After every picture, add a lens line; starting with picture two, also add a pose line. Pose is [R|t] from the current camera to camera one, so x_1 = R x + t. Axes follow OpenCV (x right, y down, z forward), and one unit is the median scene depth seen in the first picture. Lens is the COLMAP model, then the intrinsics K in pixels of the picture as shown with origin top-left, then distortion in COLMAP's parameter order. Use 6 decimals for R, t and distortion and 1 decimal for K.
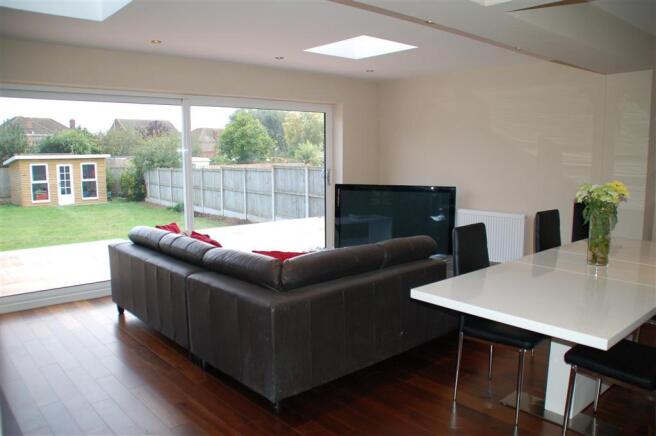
lens RADIAL K [[508.3, 0, 329.1], [0, 508.3, 206.2], [0, 0, 1]] dist [-0.151490, 0.132666]
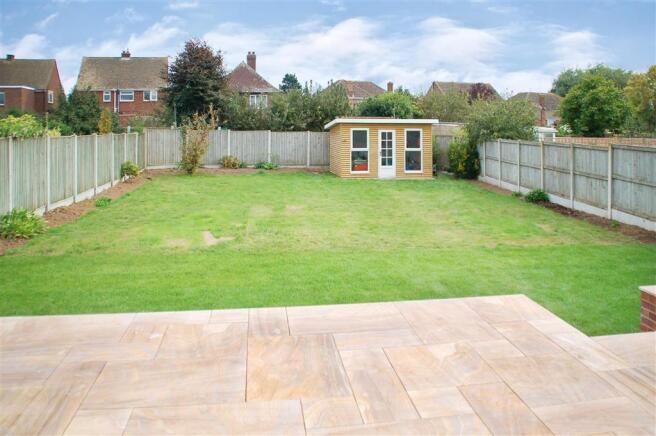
lens RADIAL K [[534.9, 0, 328.1], [0, 534.9, 171.0], [0, 0, 1]] dist [-0.189038, 0.130992]
pose [[0.834404, 0.064850, -0.547325, -0.109990], [-0.069656, 0.997499, 0.011996, -0.017553], [0.546734, 0.028115, 0.836834, 0.168137]]
